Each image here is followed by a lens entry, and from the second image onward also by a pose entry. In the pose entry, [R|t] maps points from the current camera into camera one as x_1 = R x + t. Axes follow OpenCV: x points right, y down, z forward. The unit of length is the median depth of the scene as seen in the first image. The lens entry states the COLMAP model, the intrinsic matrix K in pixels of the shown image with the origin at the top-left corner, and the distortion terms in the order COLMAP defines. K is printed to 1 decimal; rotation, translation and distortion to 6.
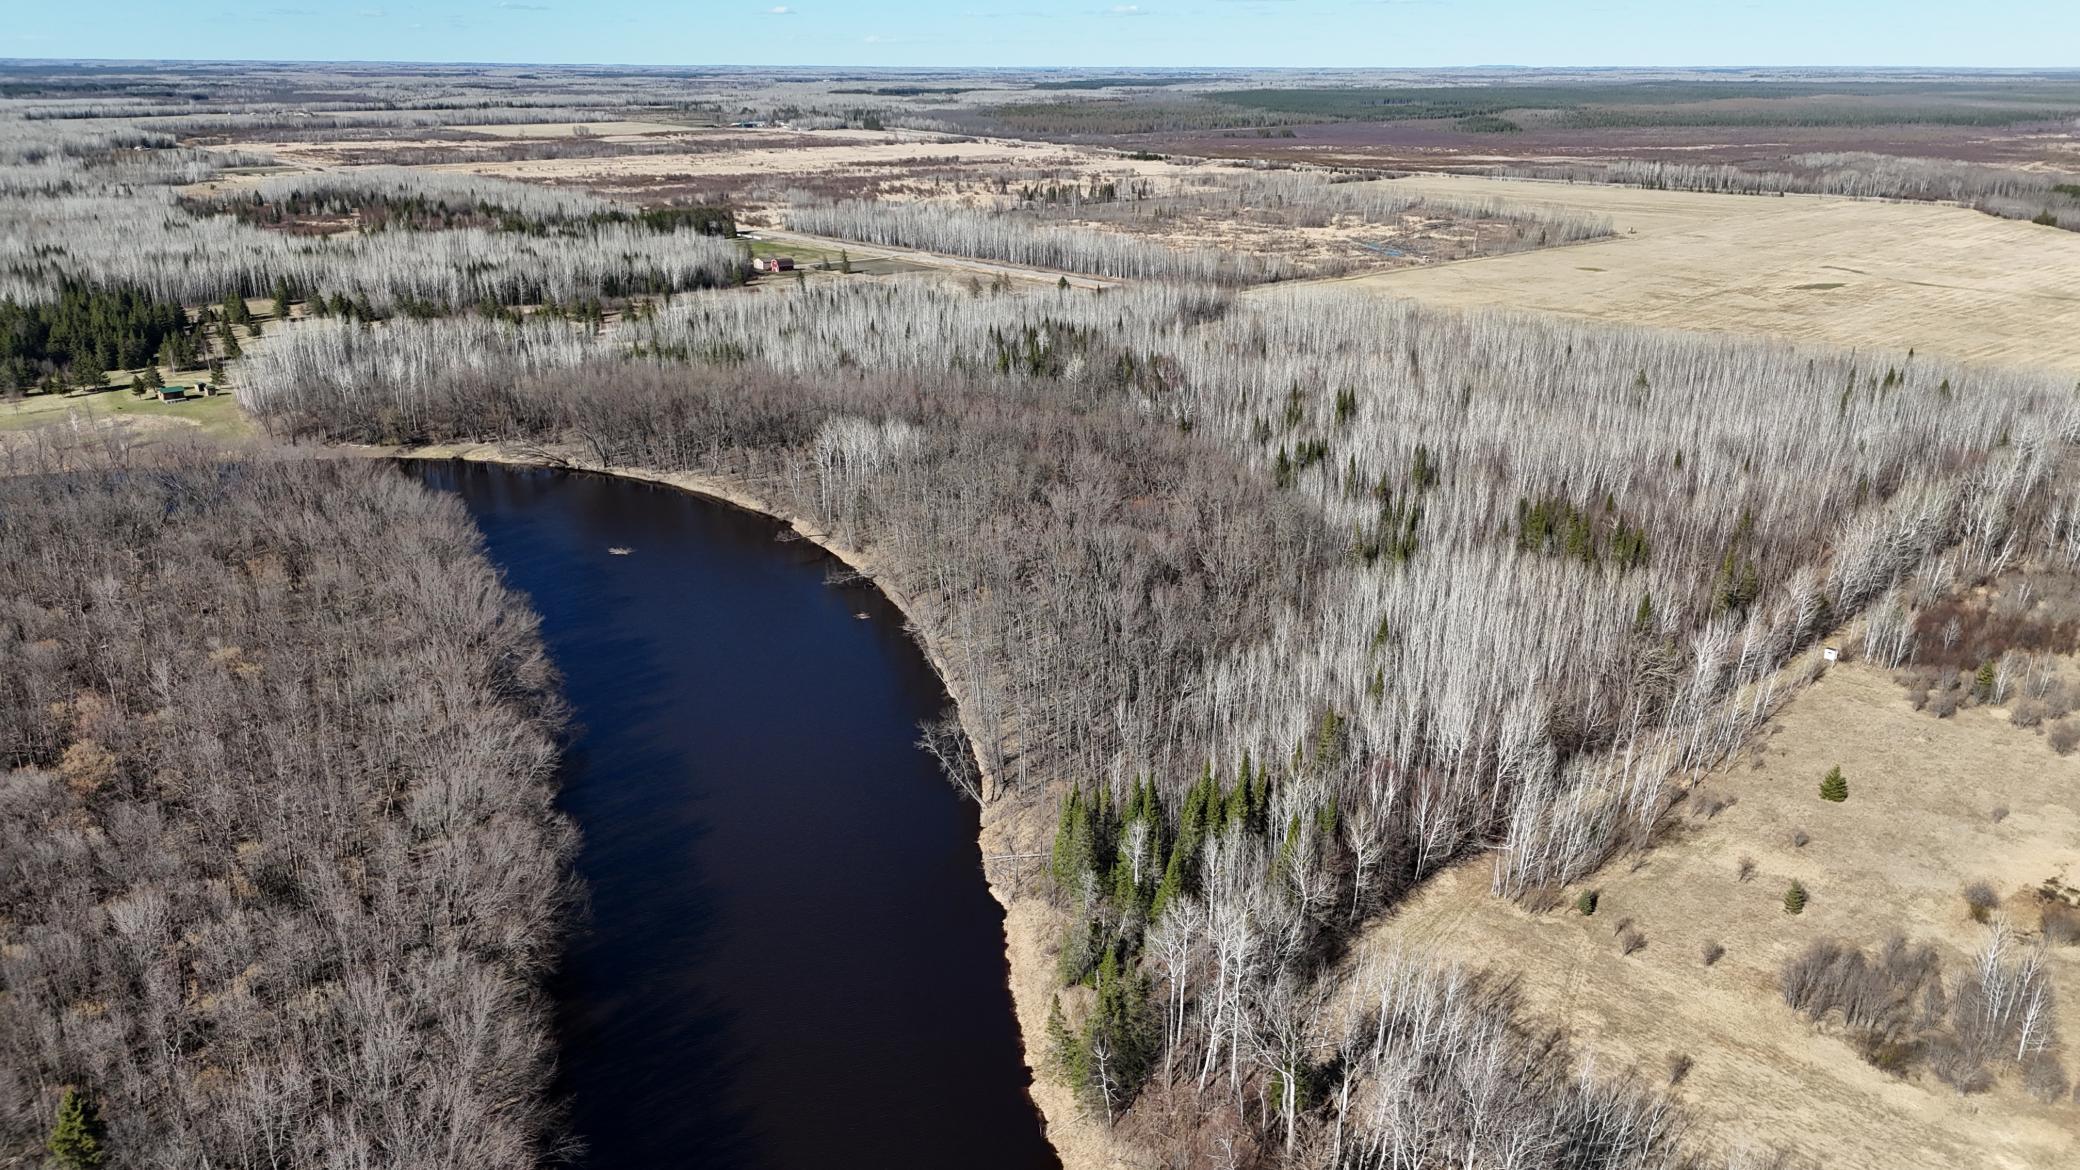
lens RADIAL K [[1544.9, 0, 1070.2], [0, 1544.9, 620.4], [0, 0, 1]] dist [0.066789, -0.077479]
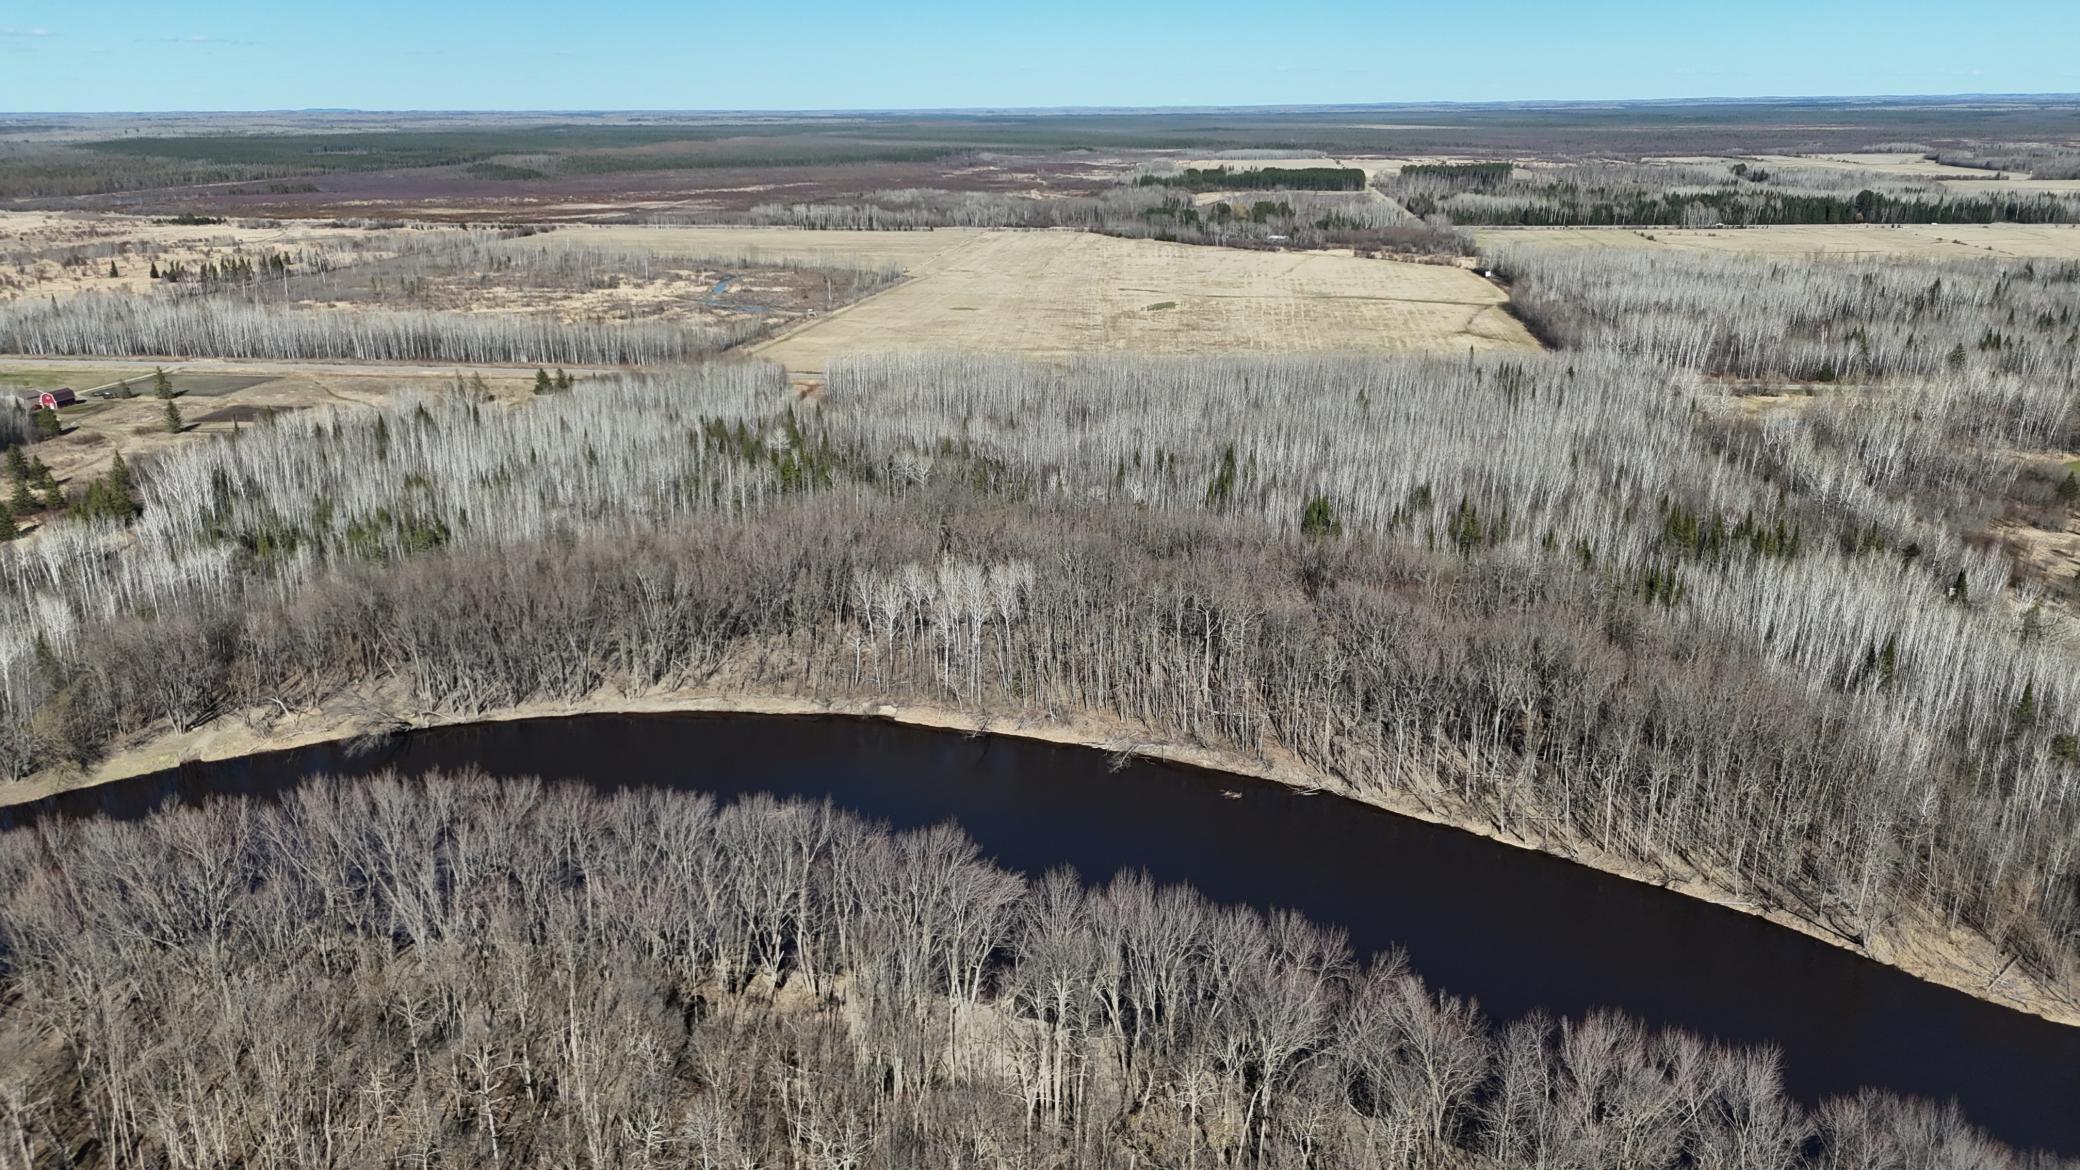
lens RADIAL K [[1544.9, 0, 1070.2], [0, 1544.9, 620.4], [0, 0, 1]] dist [0.066789, -0.077479]
pose [[0.766424, -0.211018, 0.606683, -0.189700], [0.226151, 0.972670, 0.052619, -0.043434], [-0.601206, 0.096873, 0.793200, 0.114999]]
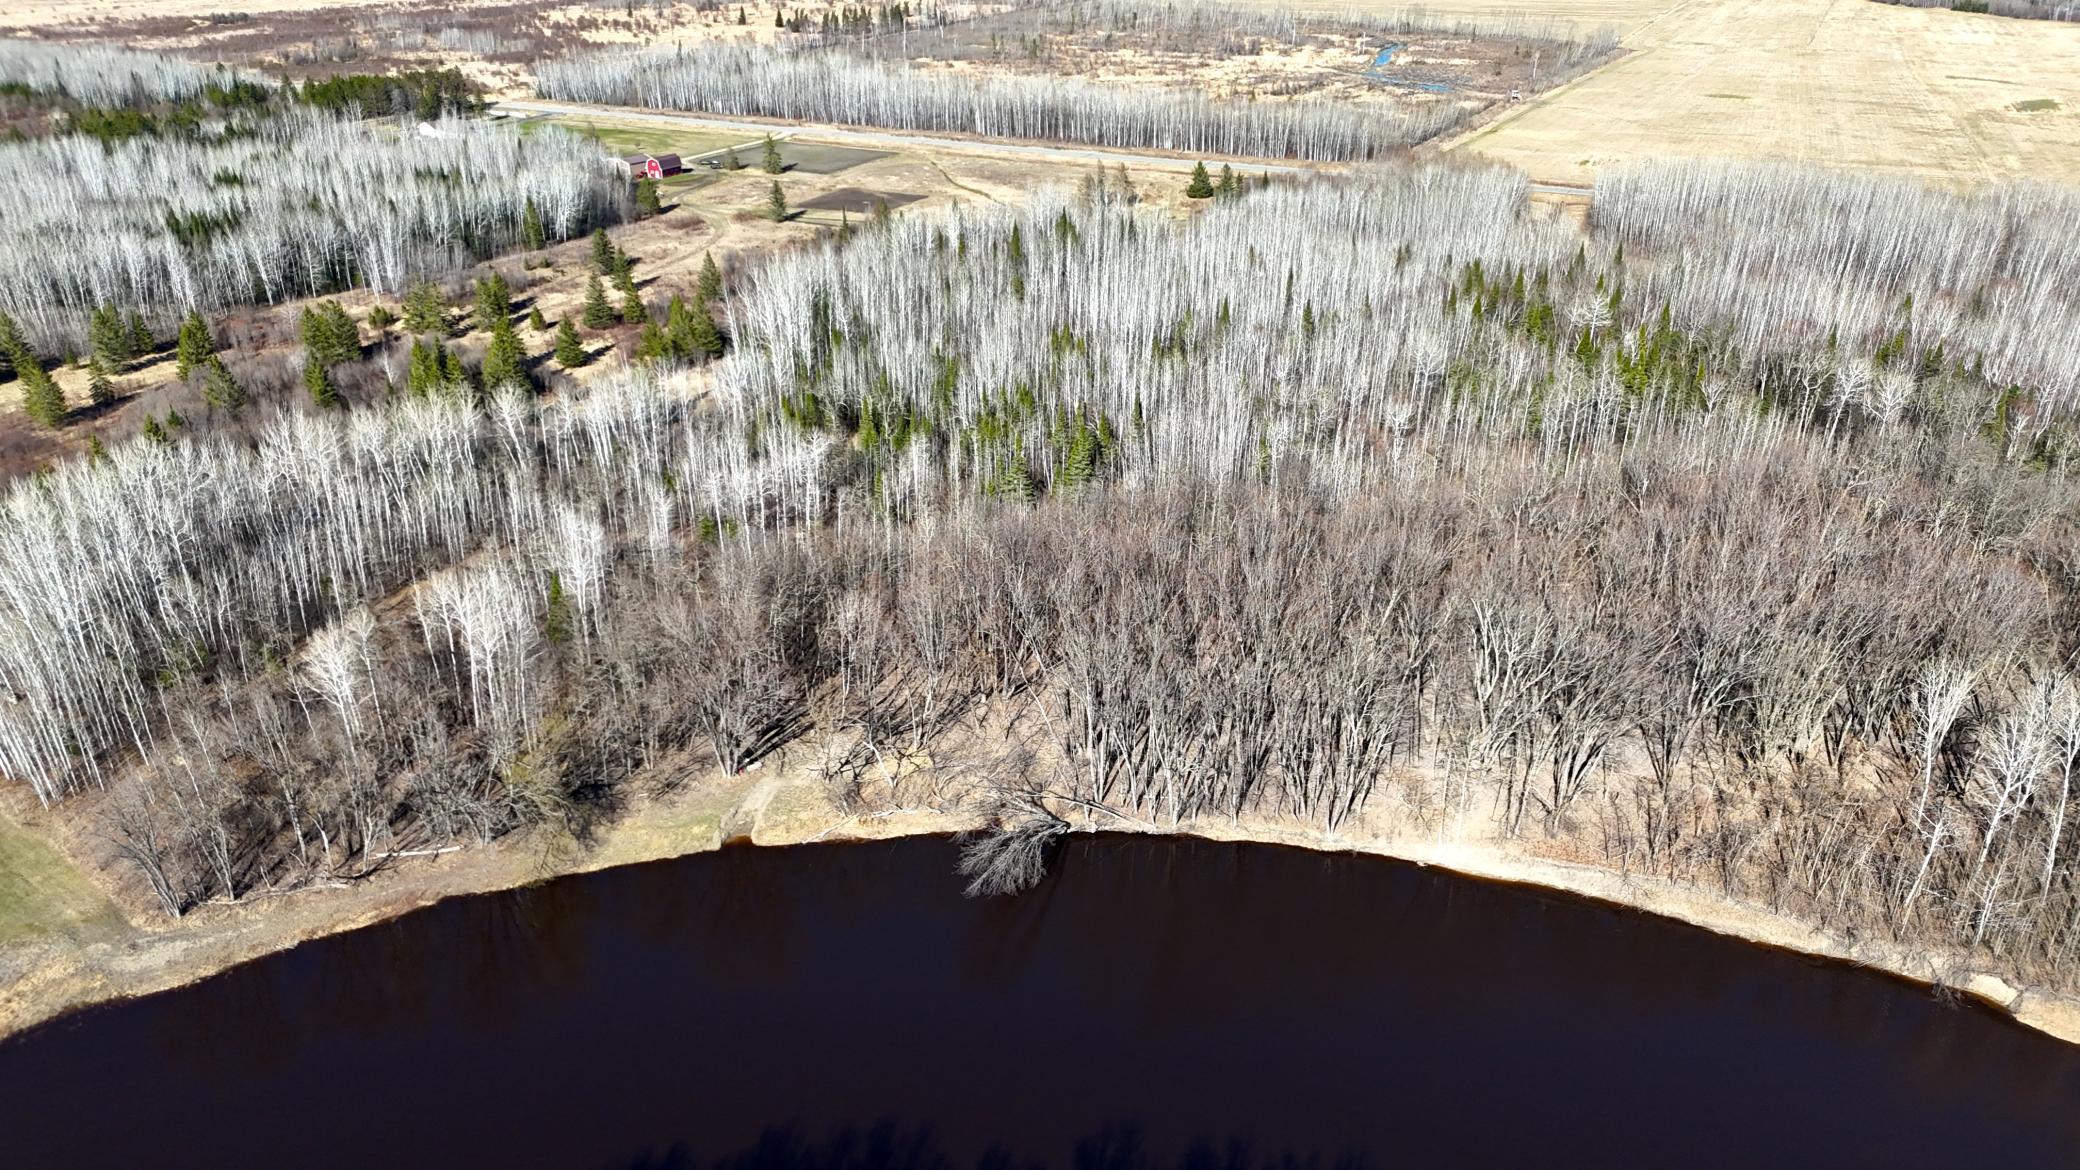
lens RADIAL K [[1544.9, 0, 1070.2], [0, 1544.9, 620.4], [0, 0, 1]] dist [0.066789, -0.077479]
pose [[0.940669, -0.158510, 0.300028, -0.162774], [0.125330, 0.983965, 0.126903, -0.075502], [-0.315333, -0.081771, 0.945452, 0.243597]]
